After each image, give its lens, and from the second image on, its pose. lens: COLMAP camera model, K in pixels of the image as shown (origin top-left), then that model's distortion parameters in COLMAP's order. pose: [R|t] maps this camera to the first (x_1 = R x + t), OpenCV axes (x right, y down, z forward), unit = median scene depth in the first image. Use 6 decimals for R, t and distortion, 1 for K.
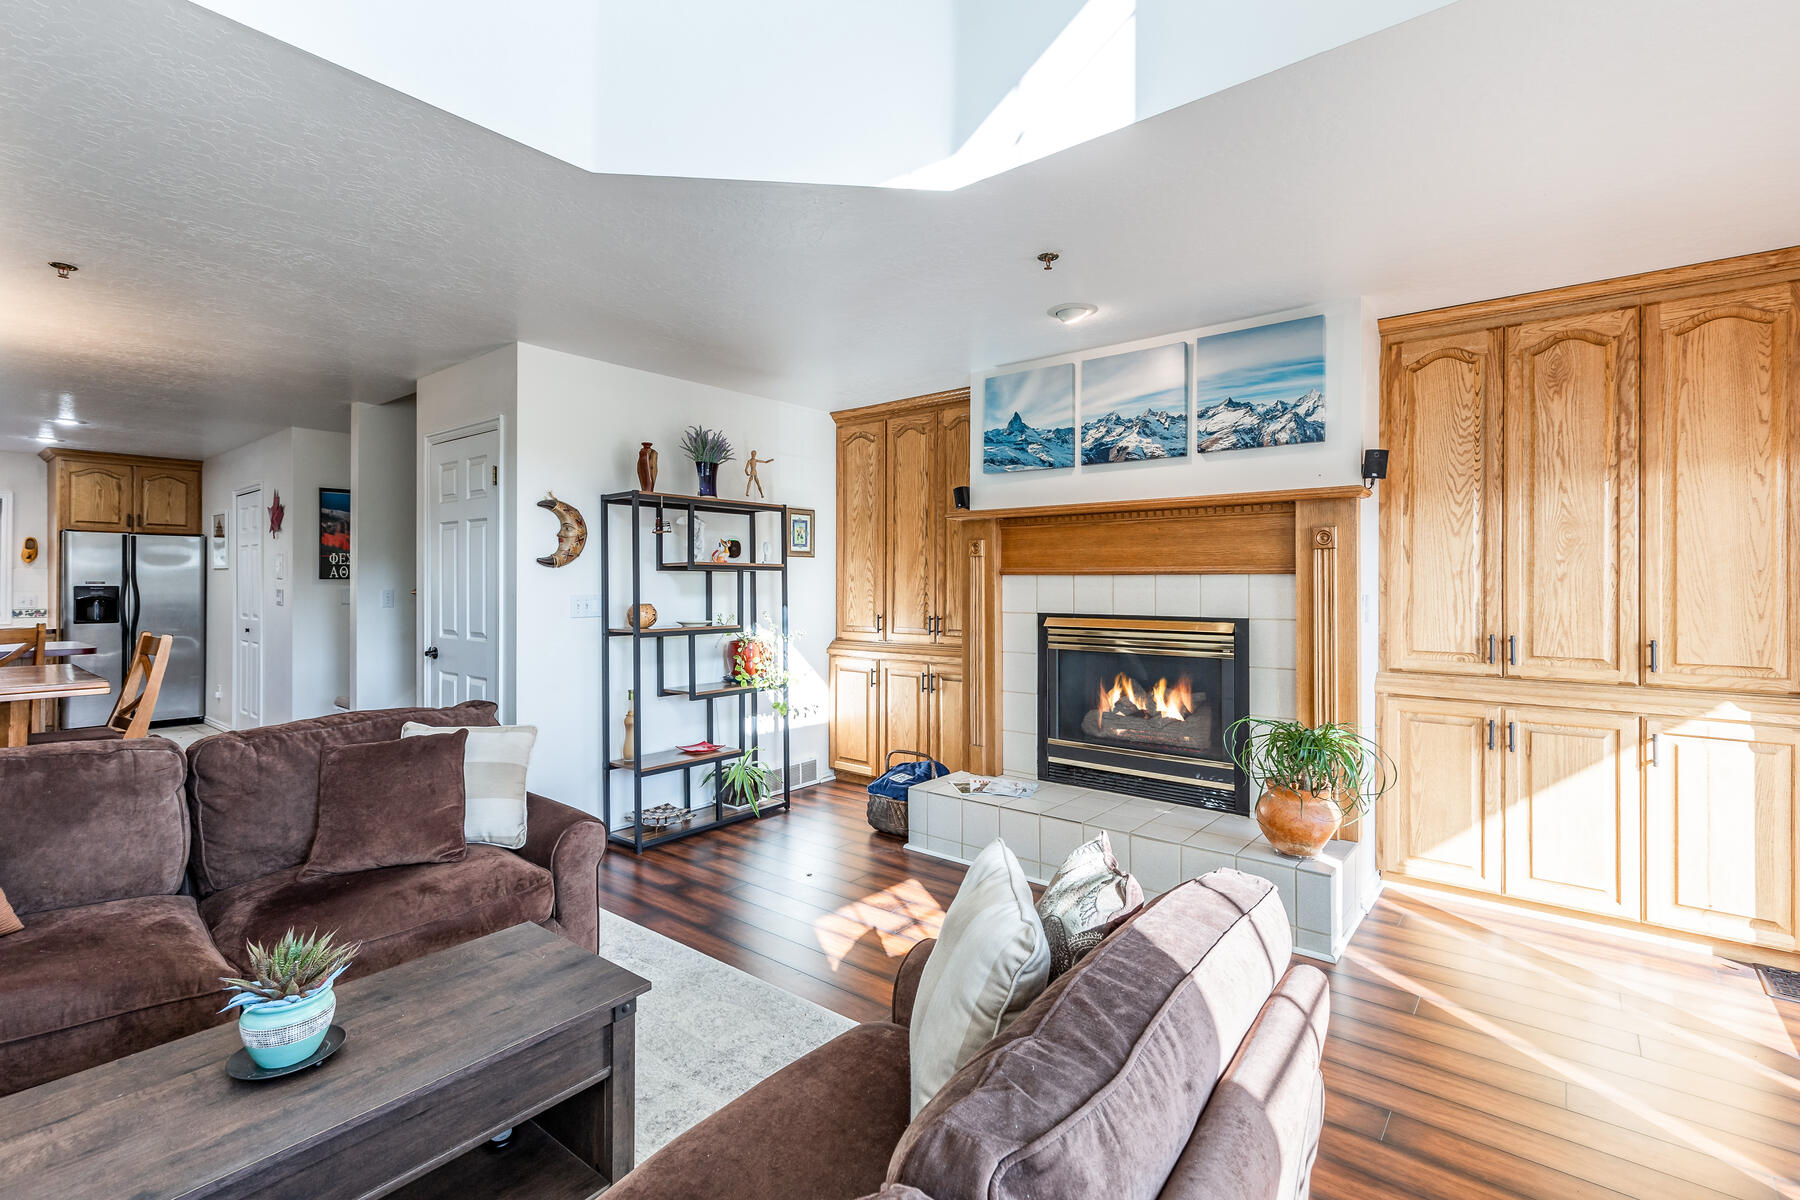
lens RADIAL K [[820.8, 0, 899.2], [0, 820.8, 586.1], [0, 0, 1]] dist [0.009947, -0.000357]
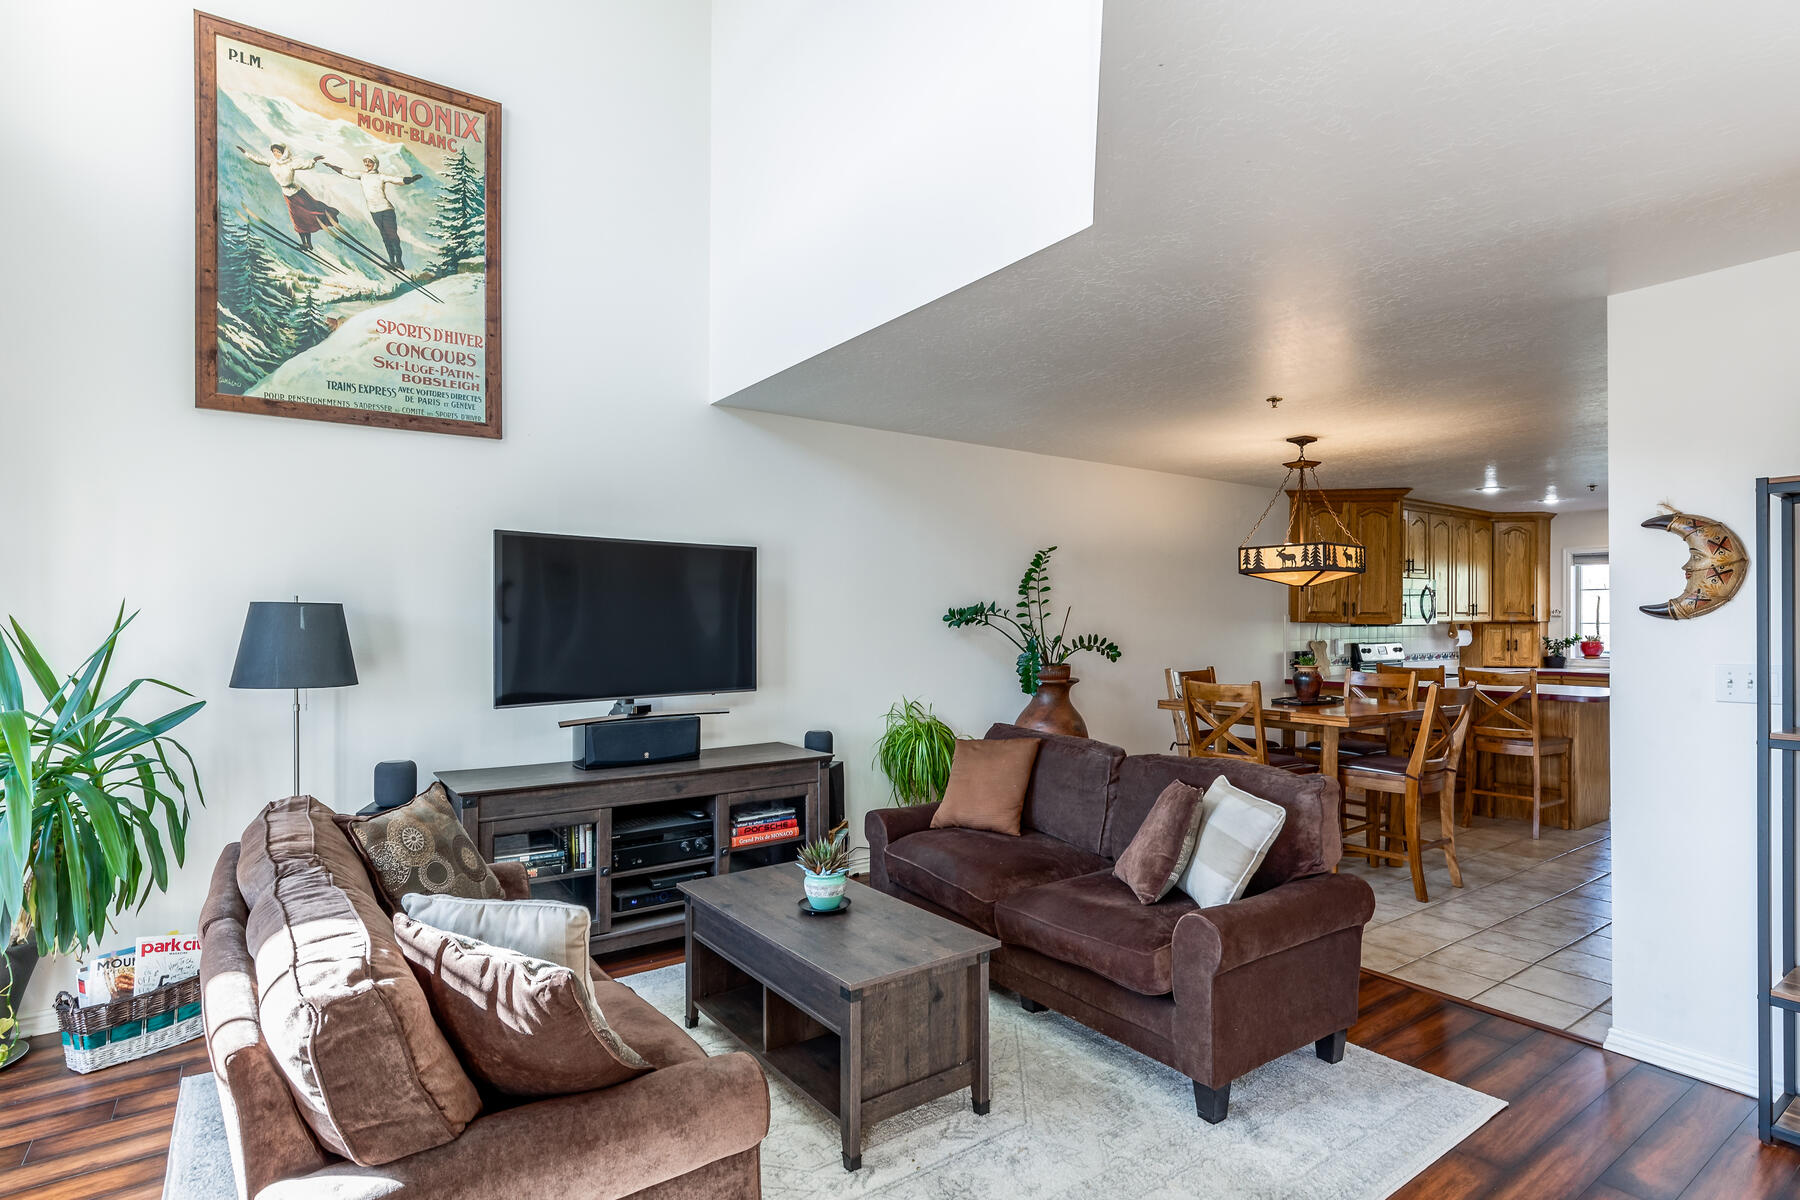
lens RADIAL K [[944.0, 0, 904.5], [0, 944.0, 627.2], [0, 0, 1]] dist [-0.000903, -0.000160]
pose [[-0.266159, 0.005416, -0.963914, 0.455366], [-0.002319, 0.999978, 0.006258, -0.019103], [0.963926, 0.003901, -0.266141, 0.616285]]
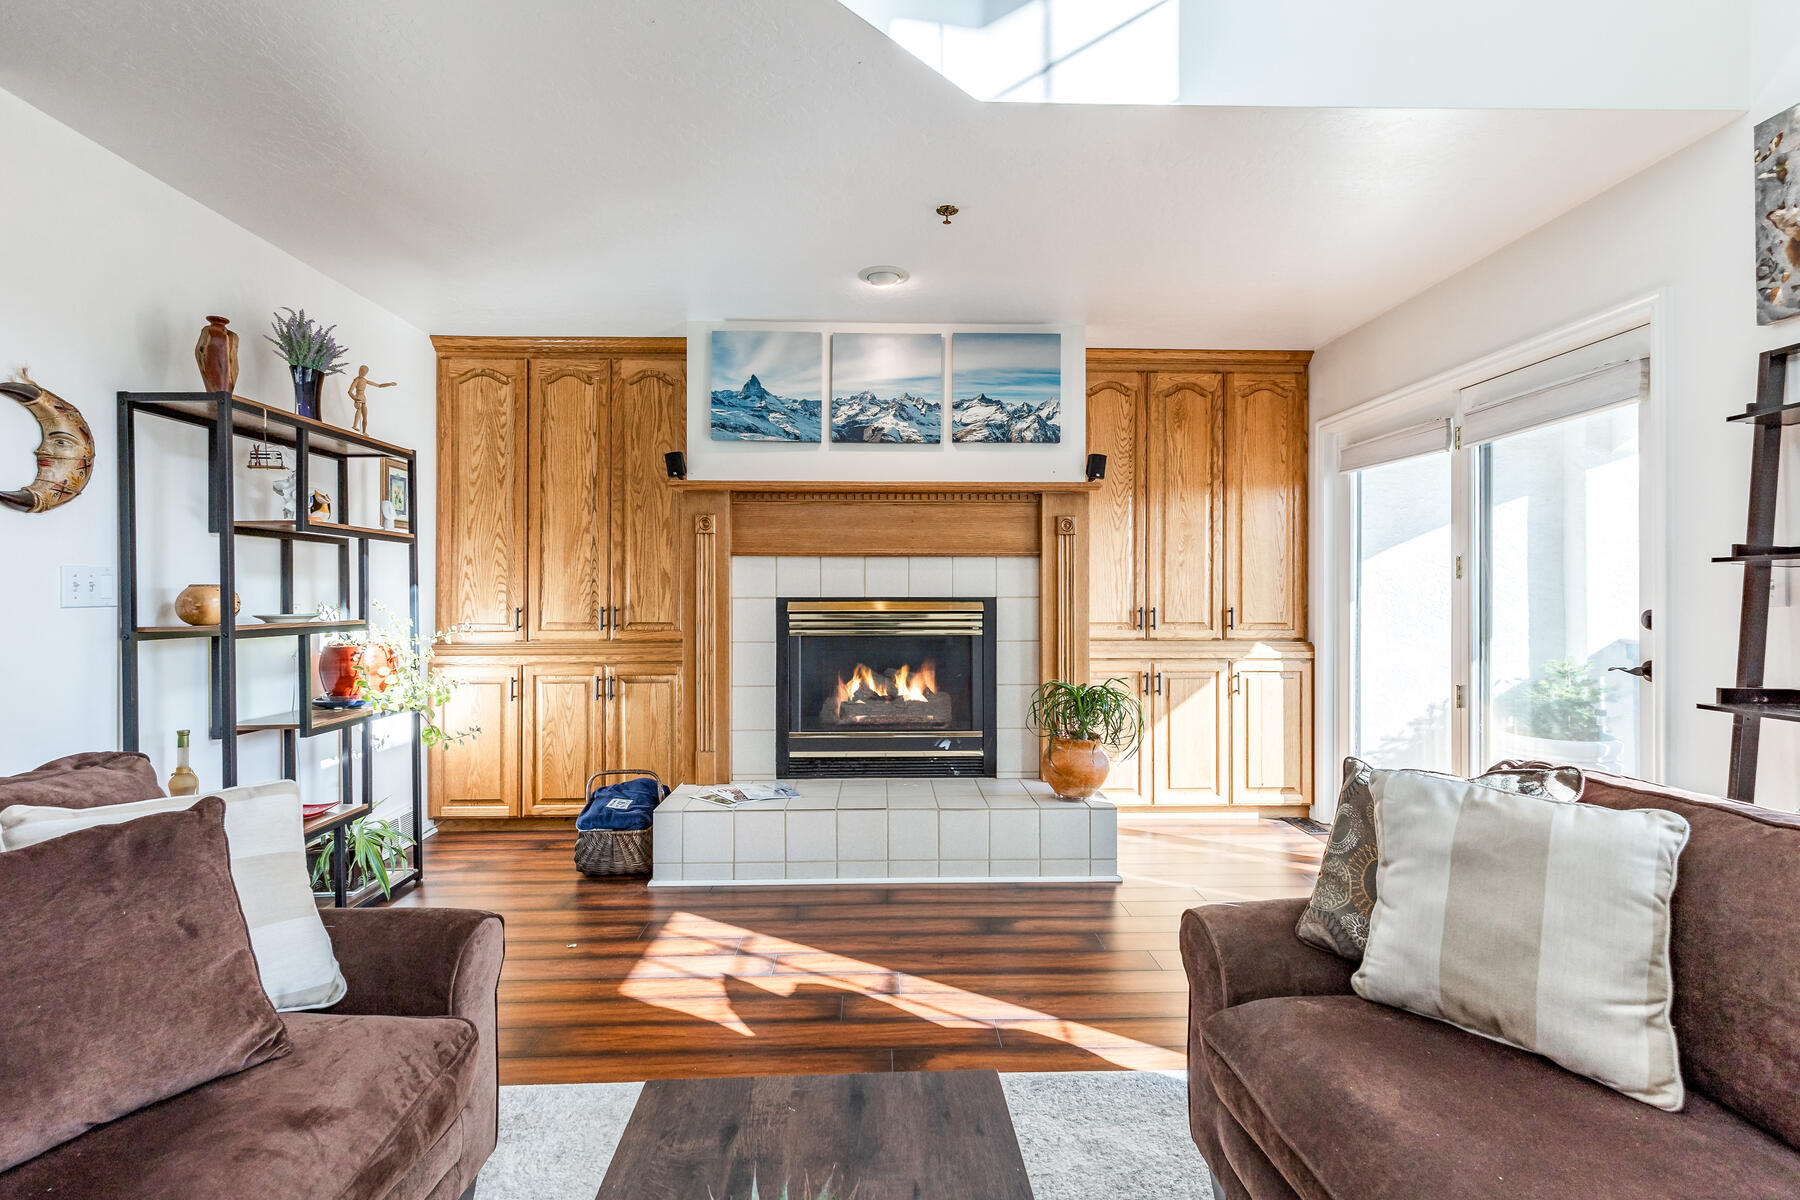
lens RADIAL K [[825.5, 0, 906.8], [0, 825.5, 597.4], [0, 0, 1]] dist [0.015610, -0.000186]
pose [[0.753885, -0.003501, 0.656997, -0.350467], [0.003676, 0.999993, 0.001110, 0.034006], [-0.656996, 0.001578, 0.753892, 0.220553]]
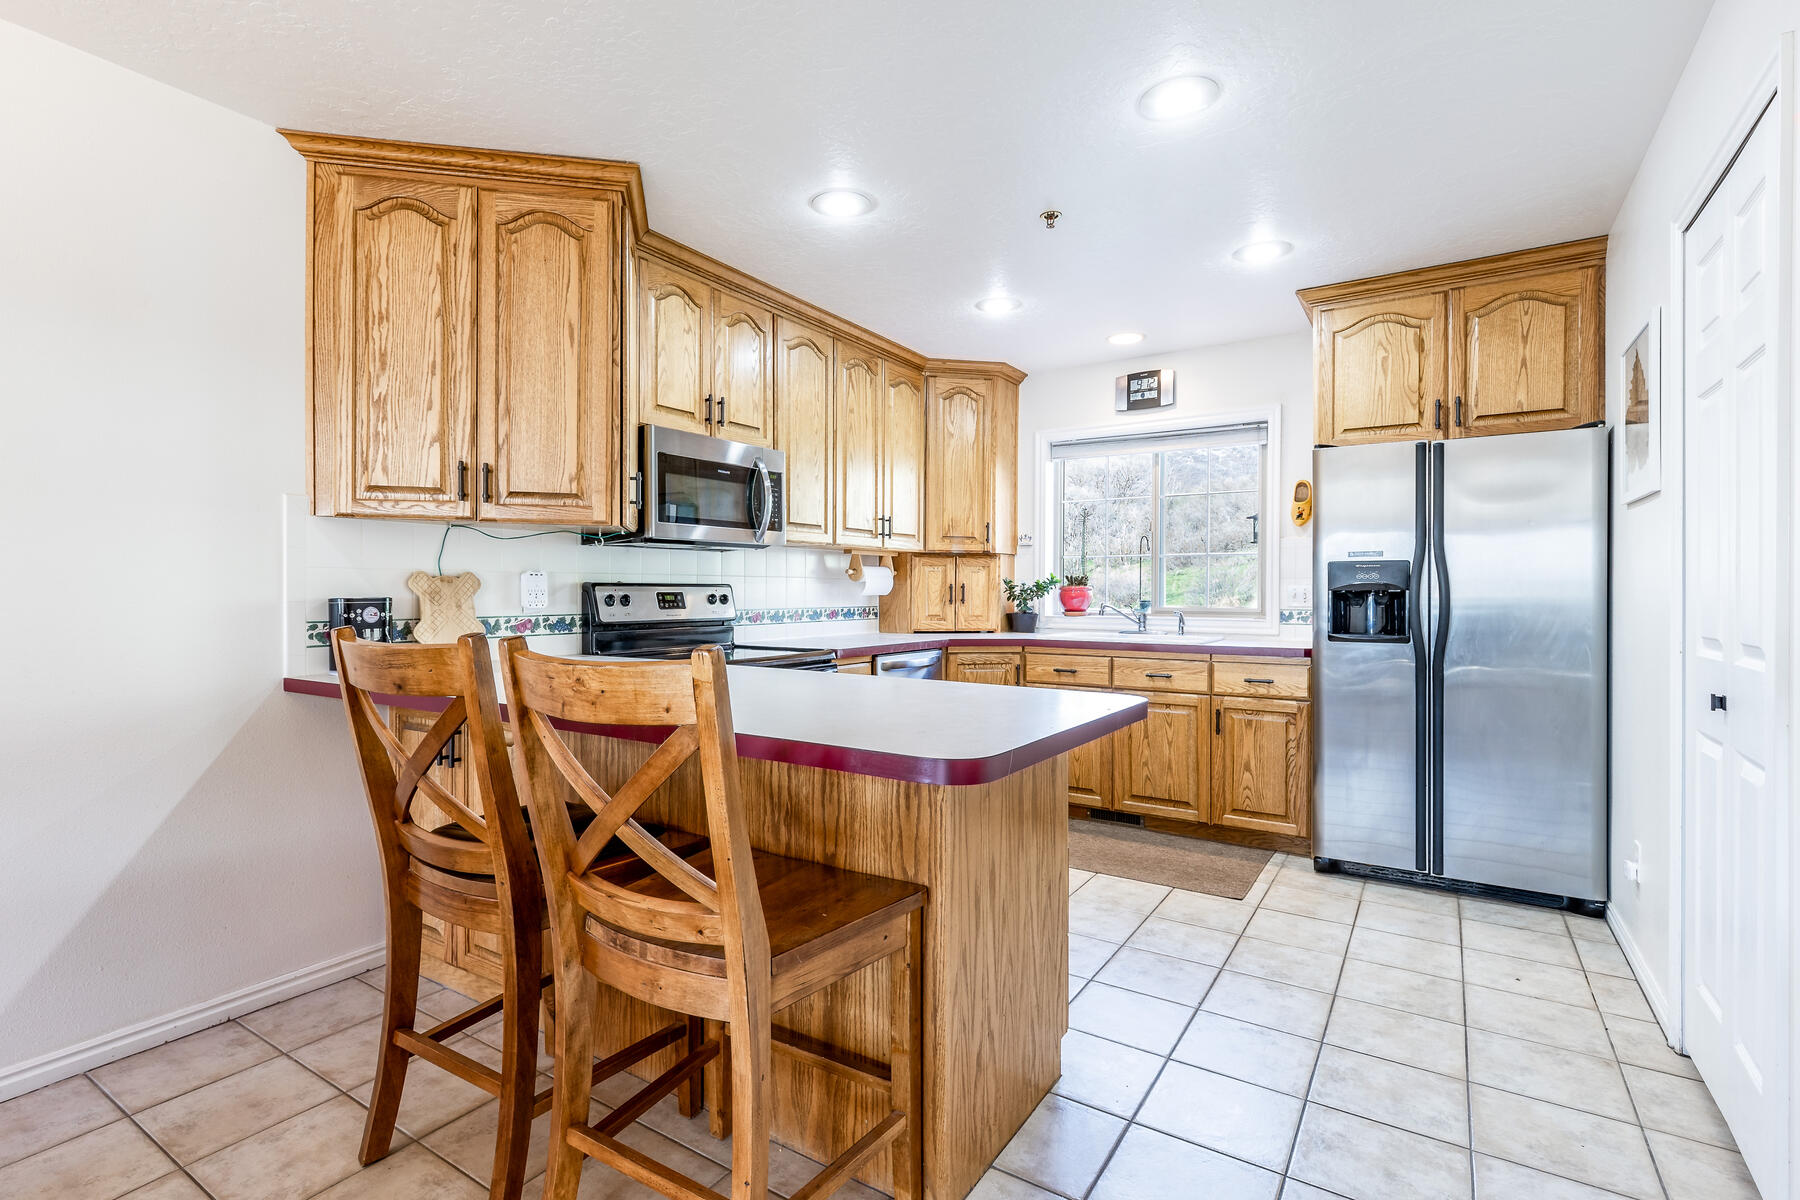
lens RADIAL K [[825.5, 0, 906.8], [0, 825.5, 597.4], [0, 0, 1]] dist [0.015610, -0.000186]
pose [[0.104410, 0.003401, -0.994529, -0.925195], [-0.002742, 0.999991, 0.003132, 0.034006], [0.994531, 0.002400, 0.104418, 1.202613]]
